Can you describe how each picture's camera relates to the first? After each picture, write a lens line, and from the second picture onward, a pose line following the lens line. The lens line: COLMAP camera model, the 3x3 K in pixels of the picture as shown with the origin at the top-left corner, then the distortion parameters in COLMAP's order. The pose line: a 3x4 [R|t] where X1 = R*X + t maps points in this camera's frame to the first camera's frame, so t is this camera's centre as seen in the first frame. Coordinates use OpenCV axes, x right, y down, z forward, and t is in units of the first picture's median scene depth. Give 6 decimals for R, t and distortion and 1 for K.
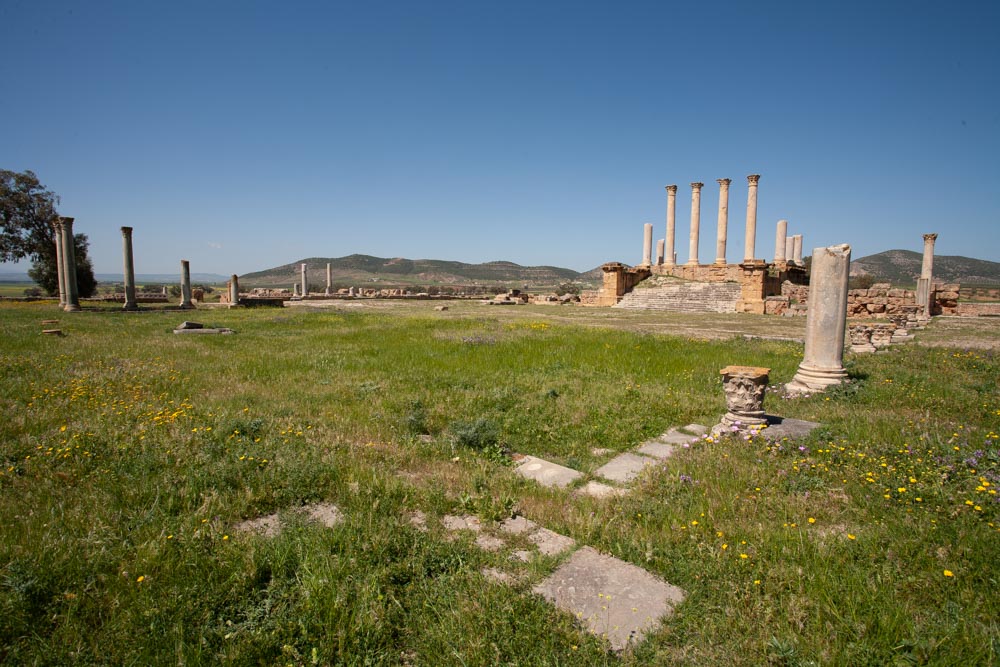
lens RADIAL K [[495.1, 0, 502.9], [0, 495.1, 336.6], [0, 0, 1]] dist [-0.037329, -0.000269]
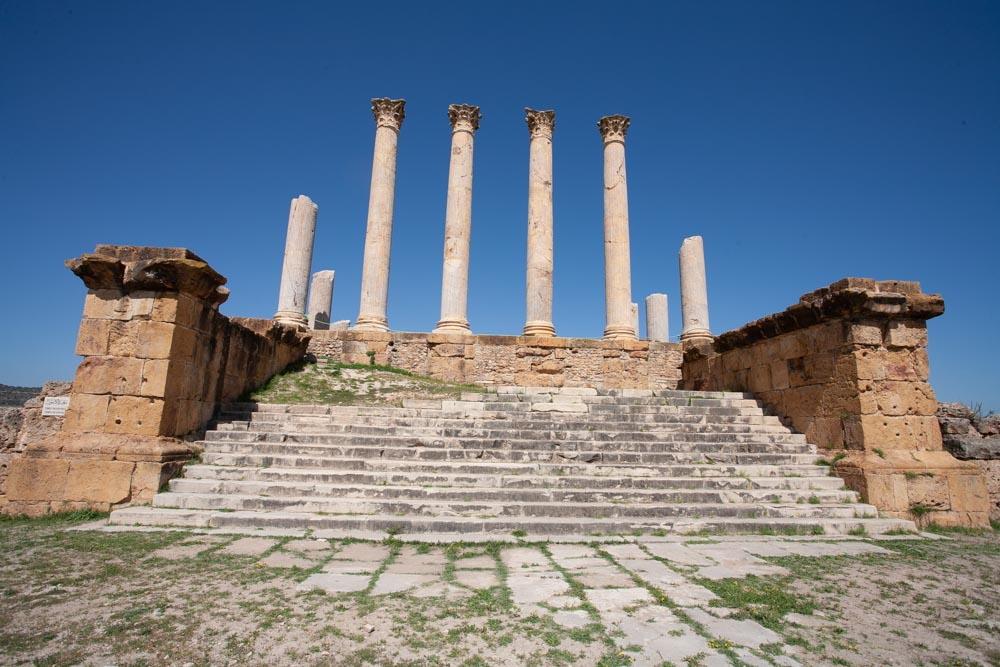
lens RADIAL K [[495.1, 0, 501.2], [0, 495.1, 331.3], [0, 0, 1]] dist [-0.037329, -0.000269]
pose [[0.668741, 0.152380, 0.727713, 0.182580], [0.059243, 0.964739, -0.256453, -0.068925], [-0.741132, 0.214613, 0.636133, 0.802530]]
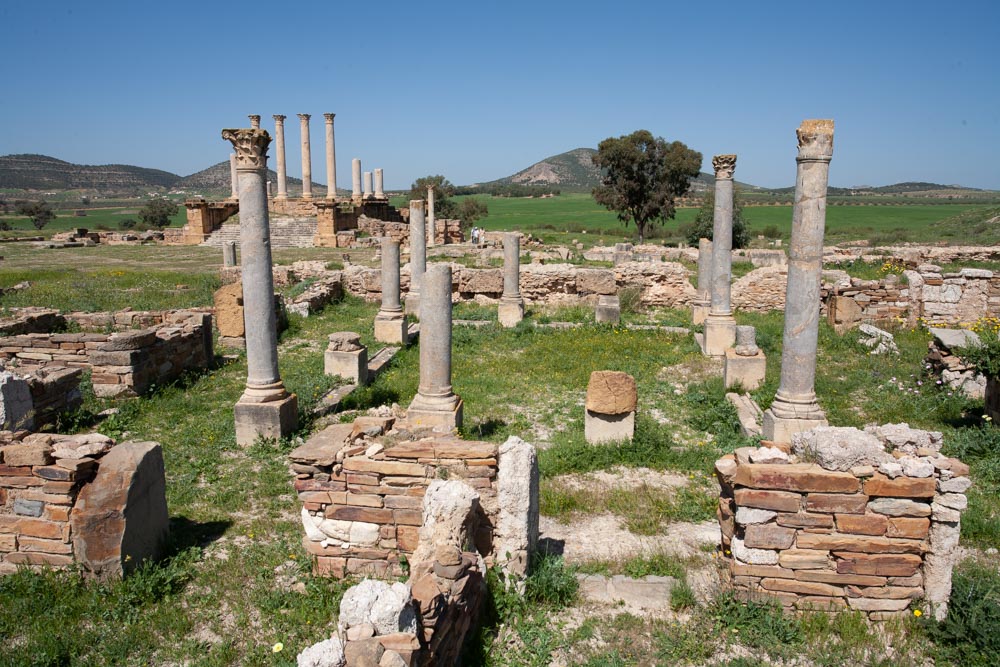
lens RADIAL K [[731.9, 0, 499.1], [0, 731.9, 329.3], [0, 0, 1]] dist [-0.002633, 0.002533]
pose [[0.849865, -0.106357, 0.516157, -0.036540], [0.065336, 0.993131, 0.097064, 0.002520], [-0.522935, -0.048768, 0.850976, -0.525598]]
